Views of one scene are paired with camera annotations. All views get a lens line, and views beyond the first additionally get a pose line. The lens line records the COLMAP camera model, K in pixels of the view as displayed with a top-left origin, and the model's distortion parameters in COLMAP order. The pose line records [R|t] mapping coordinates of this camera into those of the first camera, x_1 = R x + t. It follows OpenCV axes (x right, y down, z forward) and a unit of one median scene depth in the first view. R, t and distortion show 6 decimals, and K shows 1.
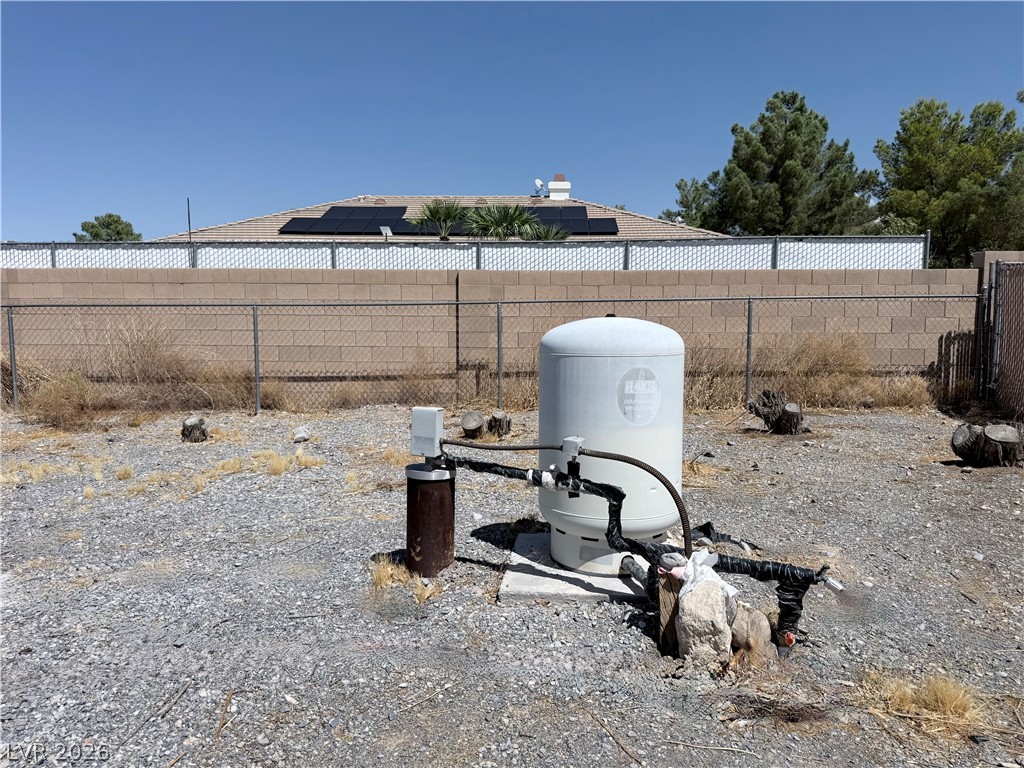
lens RADIAL K [[712.5, 0, 512.0], [0, 712.5, 384.0], [0, 0, 1]] dist [-0.001181, -0.010977]
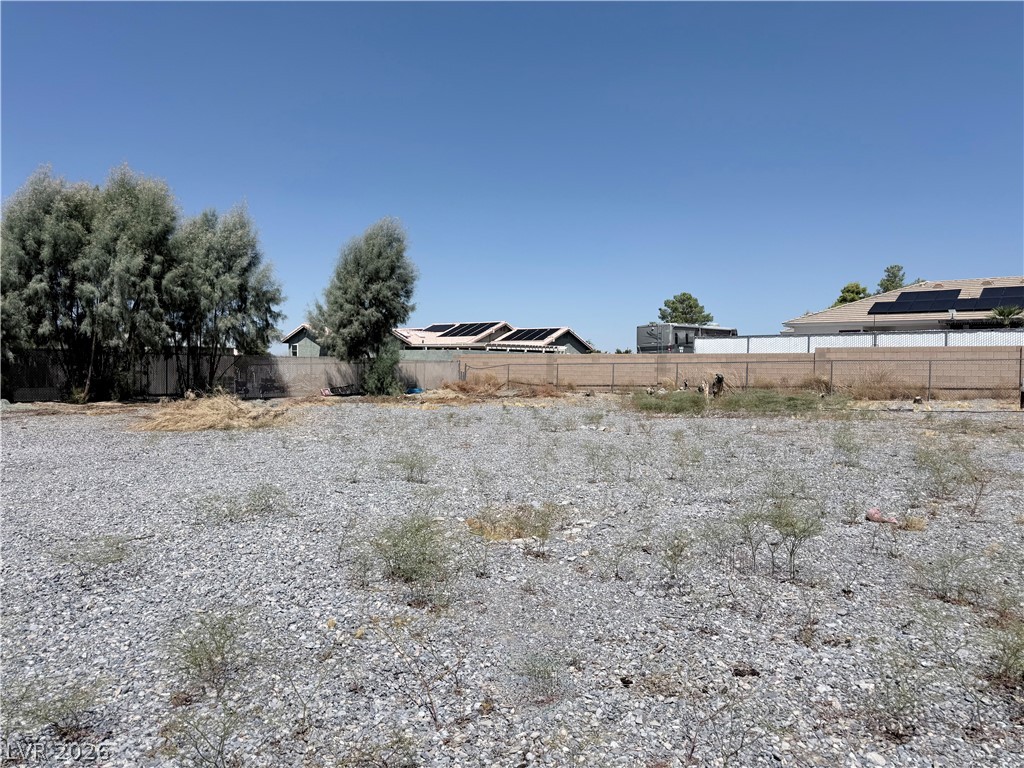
lens RADIAL K [[712.5, 0, 512.0], [0, 712.5, 384.0], [0, 0, 1]] dist [-0.001181, -0.010977]
pose [[0.791147, 0.014008, -0.611465, 0.015893], [-0.060240, 0.996661, -0.055110, 0.099996], [0.608652, 0.080435, 0.789350, -0.936726]]
